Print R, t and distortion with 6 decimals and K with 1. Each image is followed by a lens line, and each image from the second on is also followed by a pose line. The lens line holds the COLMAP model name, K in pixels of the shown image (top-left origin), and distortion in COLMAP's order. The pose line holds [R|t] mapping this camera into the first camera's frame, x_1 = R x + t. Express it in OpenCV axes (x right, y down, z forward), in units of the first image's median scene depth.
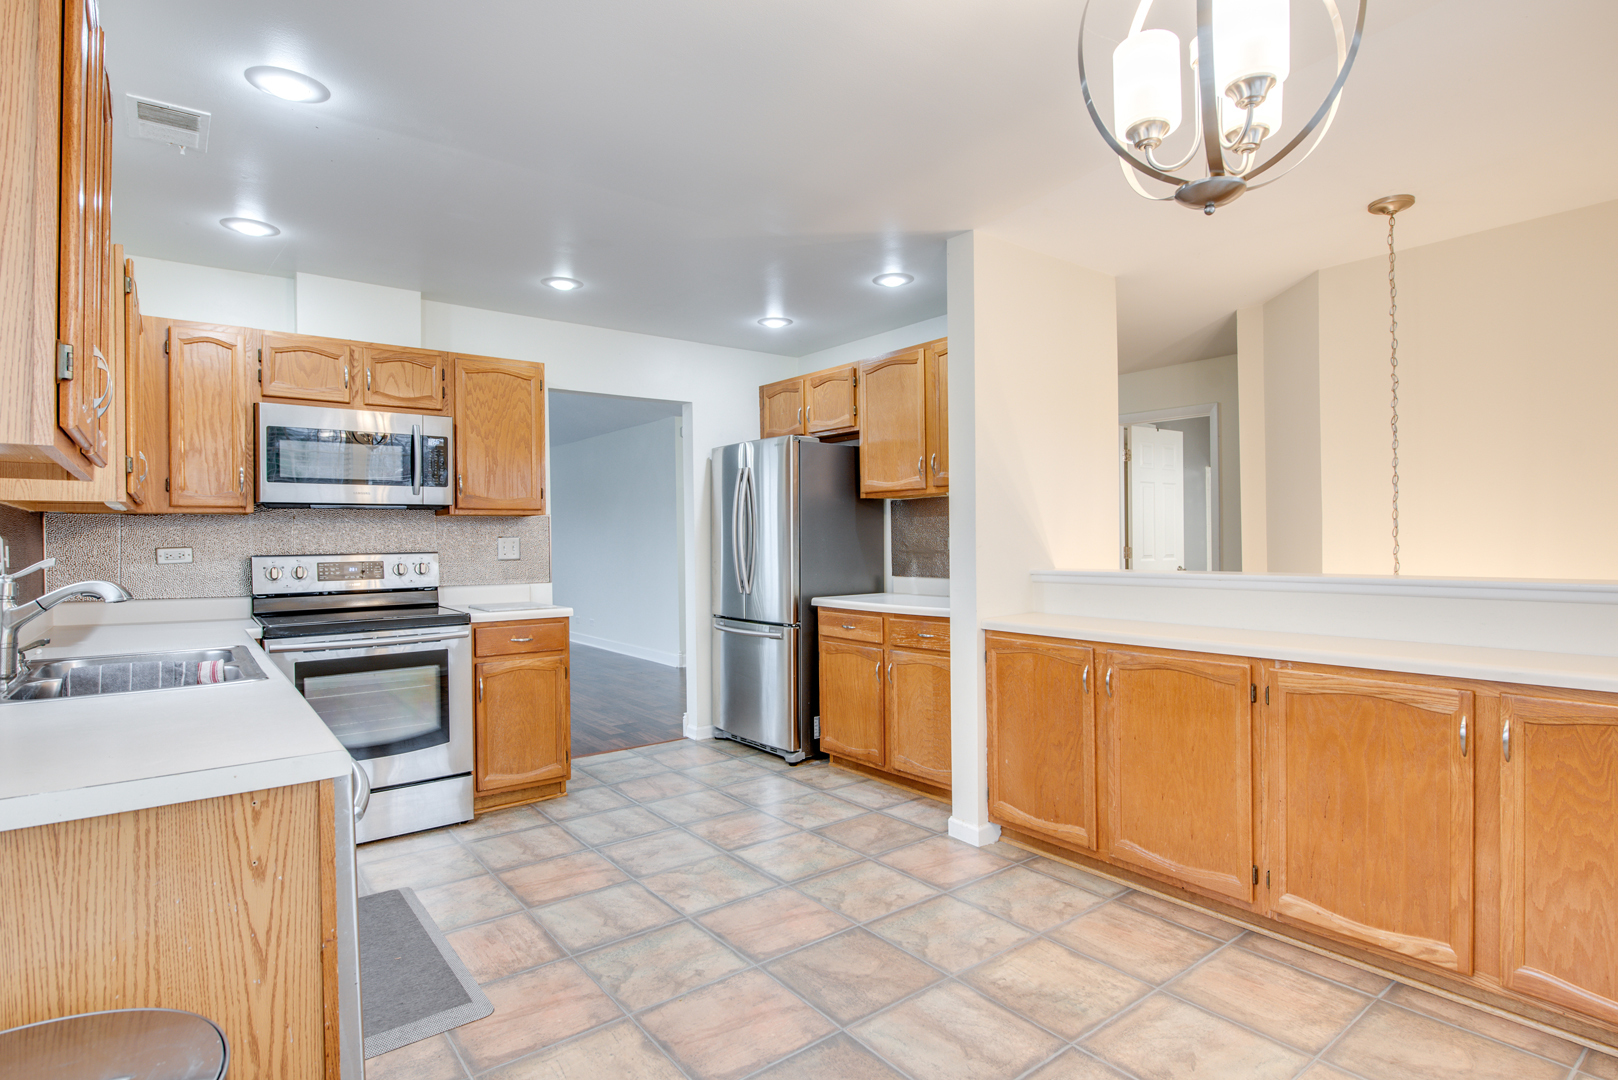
lens RADIAL K [[824.0, 0, 809.0], [0, 824.0, 540.0], [0, 0, 1]] dist [-0.000606, -0.000522]
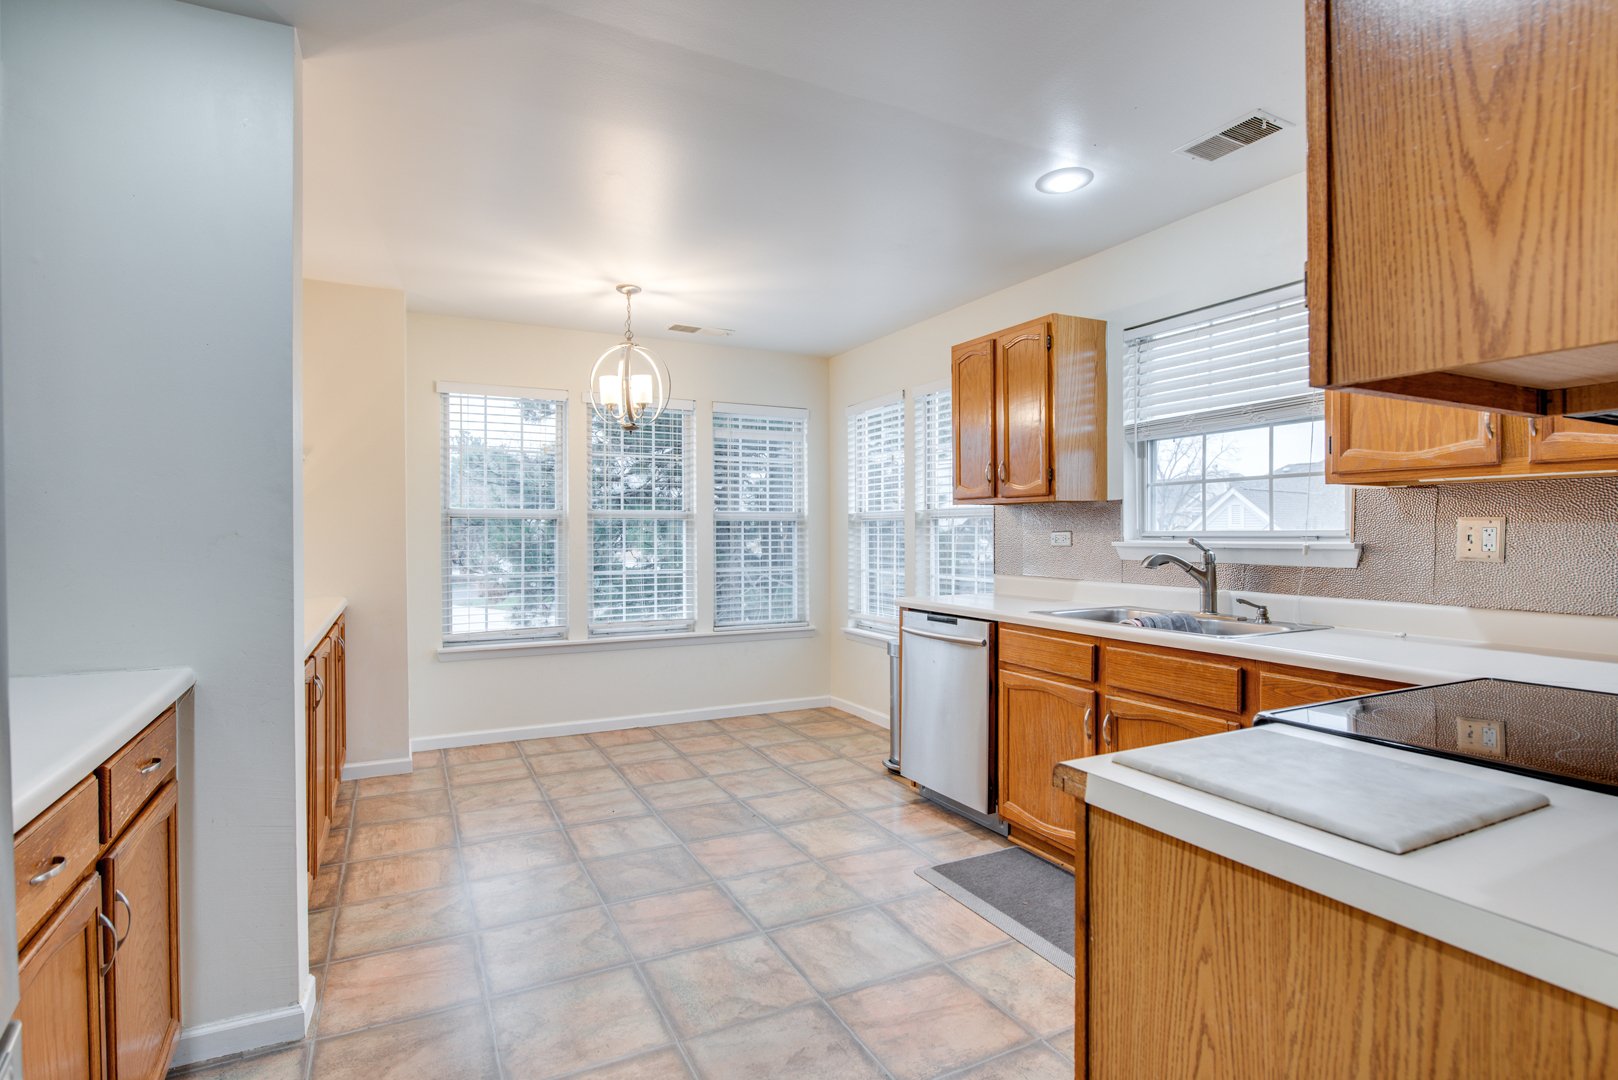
lens RADIAL K [[801.1, 0, 813.1], [0, 801.1, 537.8], [0, 0, 1]] dist [-0.009608, -0.002423]
pose [[-0.983712, 0.012879, 0.179289, -0.272518], [0.014153, 0.999883, 0.005825, 0.002206], [-0.179193, 0.008268, -0.983779, 1.377053]]
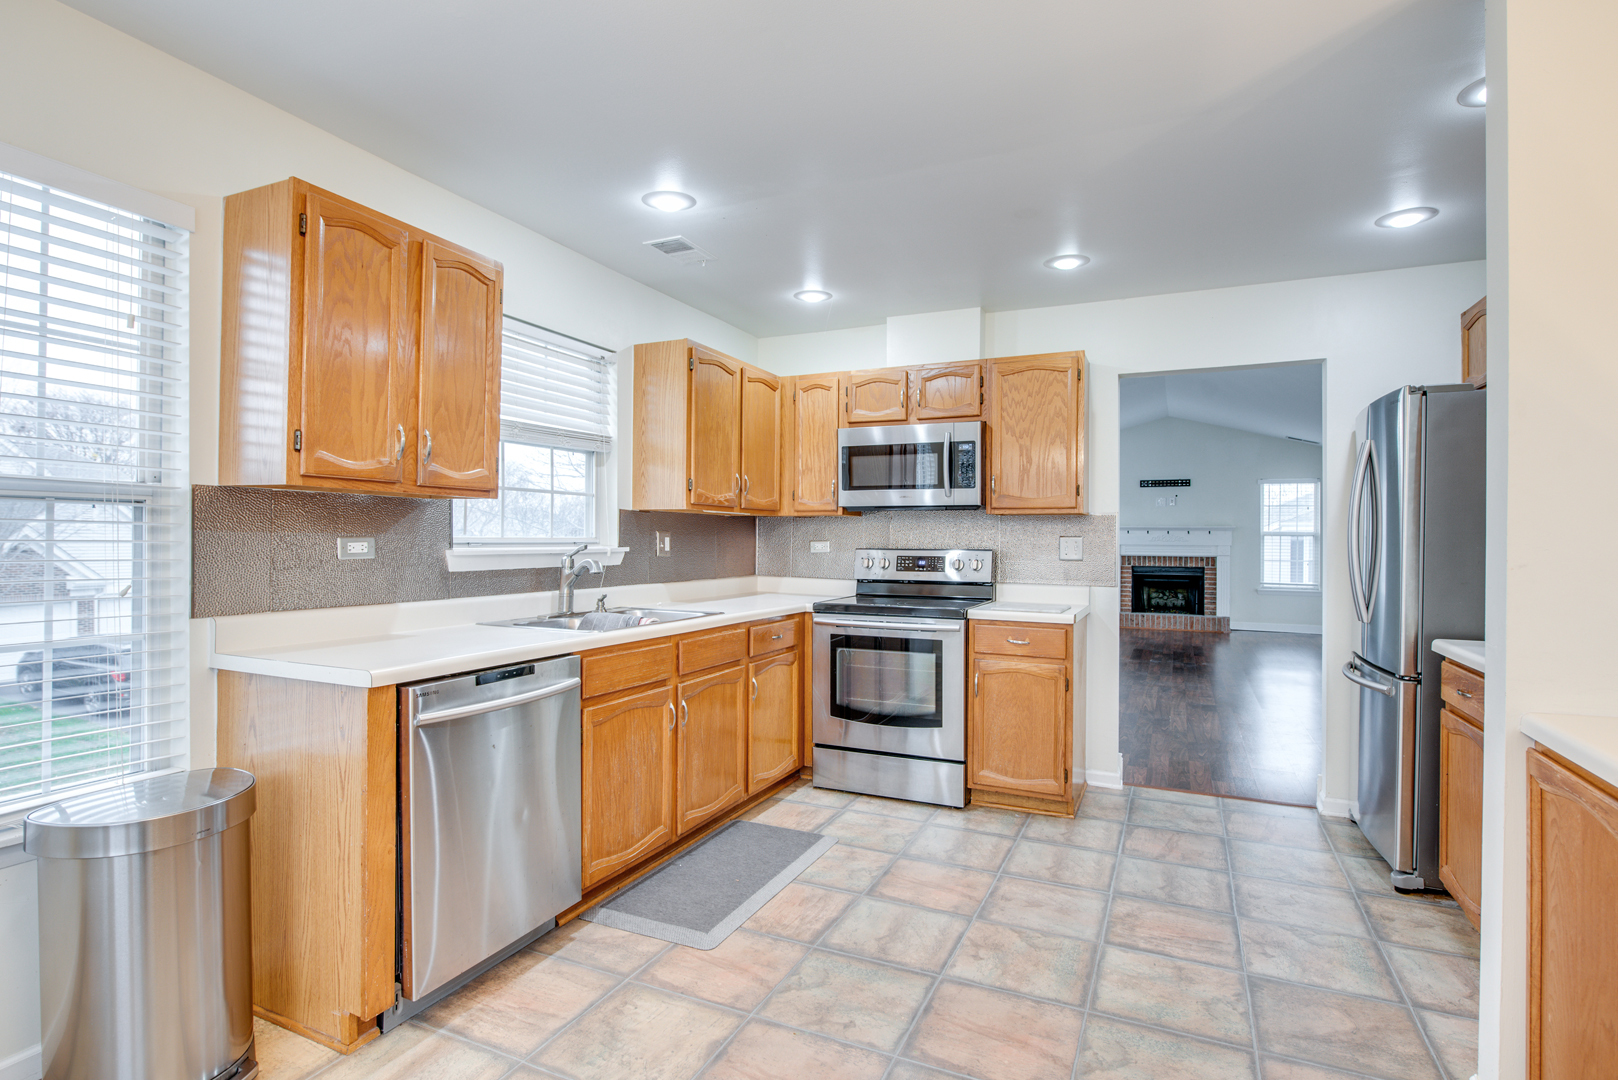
lens RADIAL K [[801.1, 0, 813.1], [0, 801.1, 537.8], [0, 0, 1]] dist [-0.009608, -0.002423]
pose [[0.465676, 0.014901, -0.884830, 0.385834], [-0.015932, 0.999837, 0.008453, -0.006411], [0.884812, 0.010161, 0.465838, 0.354240]]
